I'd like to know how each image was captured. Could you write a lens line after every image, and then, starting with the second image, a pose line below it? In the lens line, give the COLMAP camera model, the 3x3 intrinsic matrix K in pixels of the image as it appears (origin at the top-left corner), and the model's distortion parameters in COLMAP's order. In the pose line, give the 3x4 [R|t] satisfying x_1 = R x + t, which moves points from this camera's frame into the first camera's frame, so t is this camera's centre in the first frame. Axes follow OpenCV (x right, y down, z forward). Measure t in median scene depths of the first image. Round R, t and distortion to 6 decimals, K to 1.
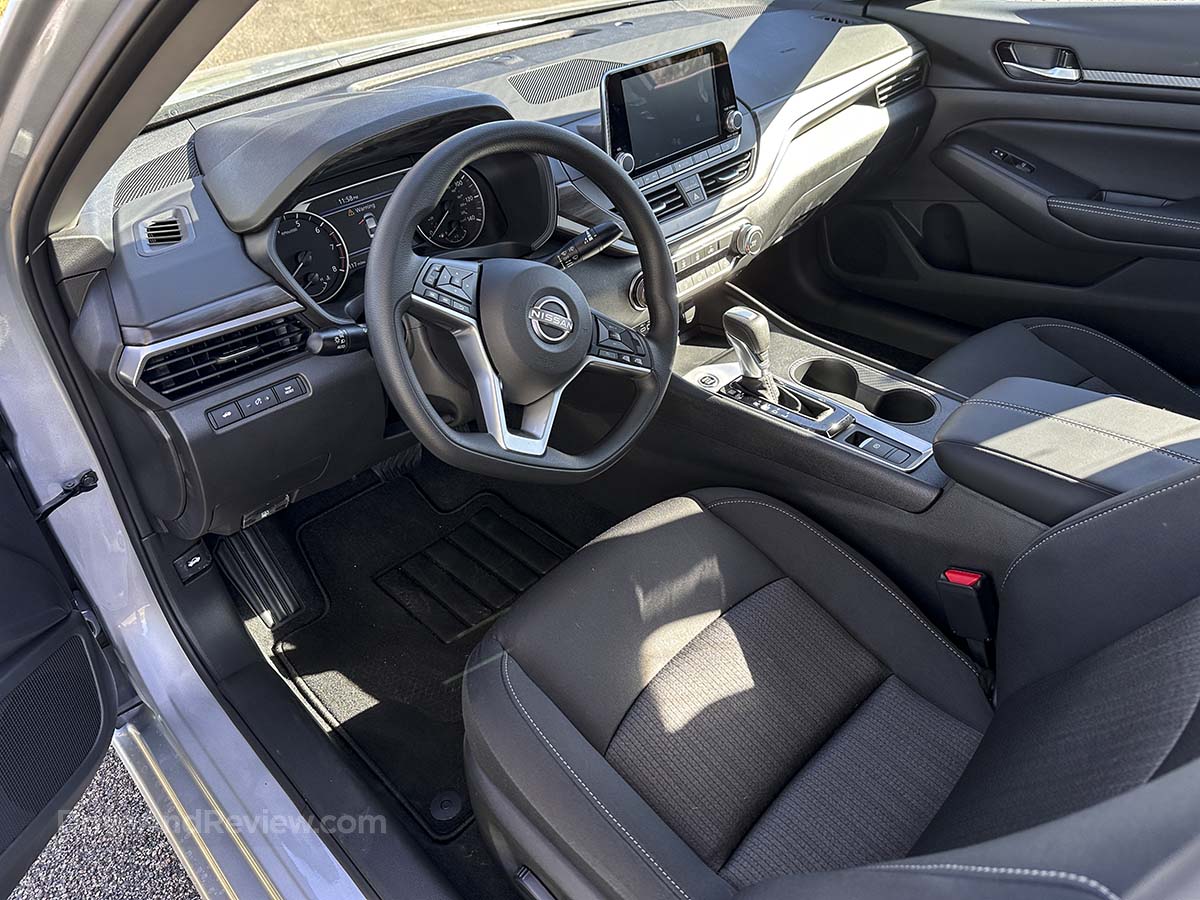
lens RADIAL K [[873.1, 0, 605.7], [0, 873.1, 447.6], [0, 0, 1]] dist [0.087663, -0.136457]
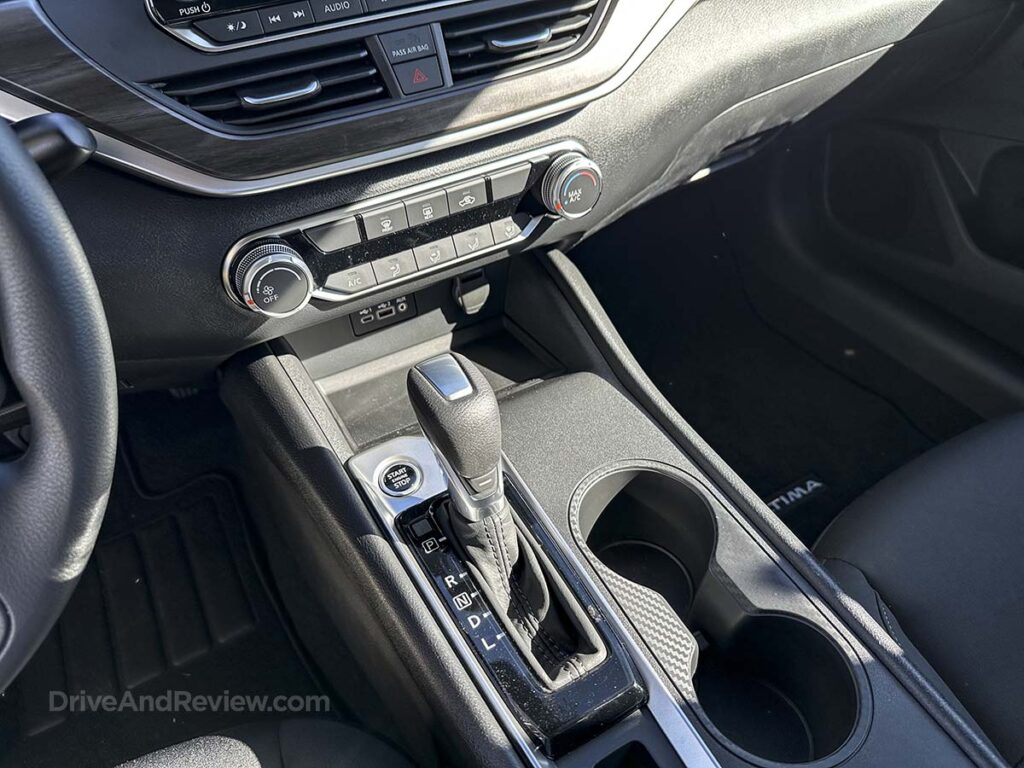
lens RADIAL K [[745.1, 0, 516.9], [0, 745.1, 381.9], [0, 0, 1]] dist [0.087663, -0.136457]
pose [[0.968874, 0.189096, -0.159771, 0.234246], [-0.167719, 0.976102, 0.138186, -0.195255], [0.182083, -0.107088, 0.977434, 0.620758]]
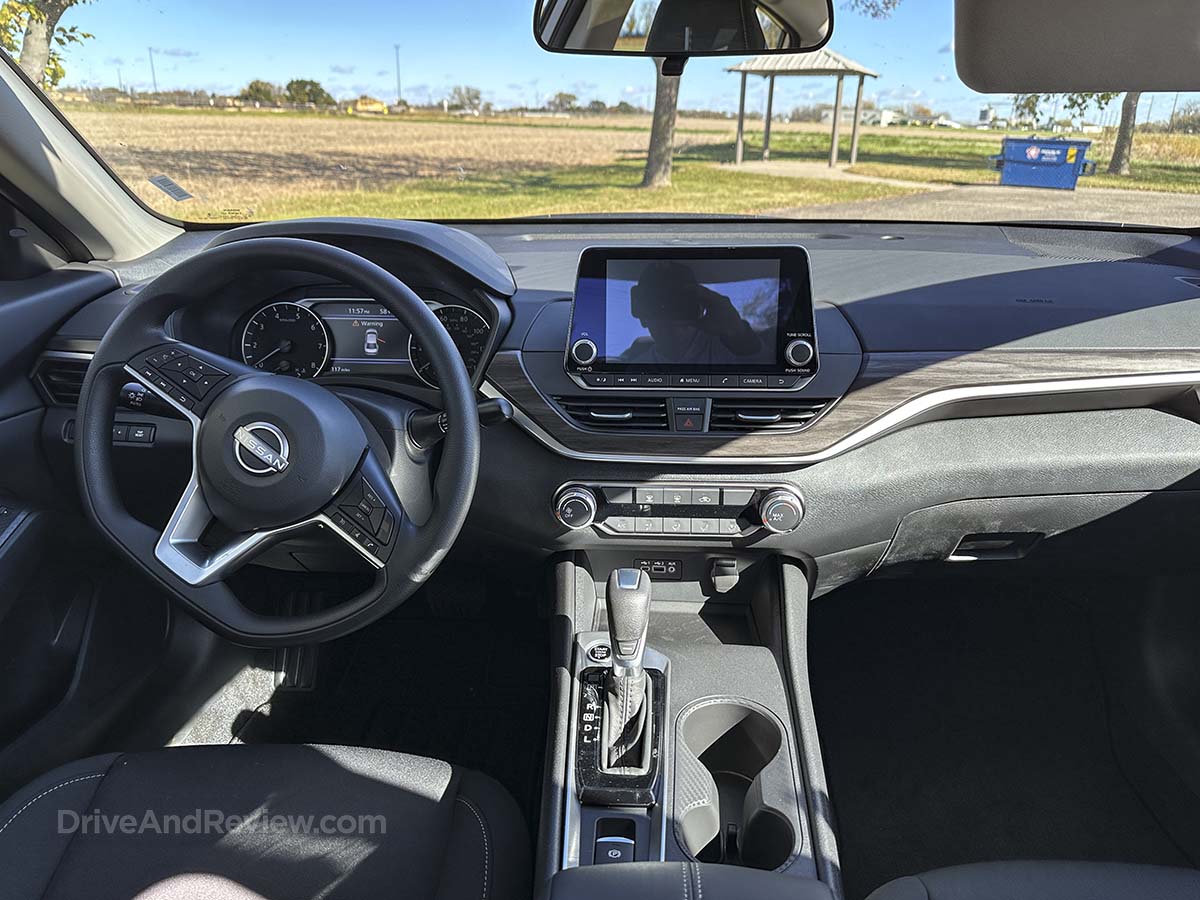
lens RADIAL K [[893.7, 0, 605.2], [0, 893.7, 421.0], [0, 0, 1]] dist [-0.004566, -0.007753]
pose [[0.678190, 0.291428, -0.674632, 0.565786], [-0.460375, 0.884029, -0.080919, -0.188694], [0.572812, 0.365462, 0.733706, 0.387552]]
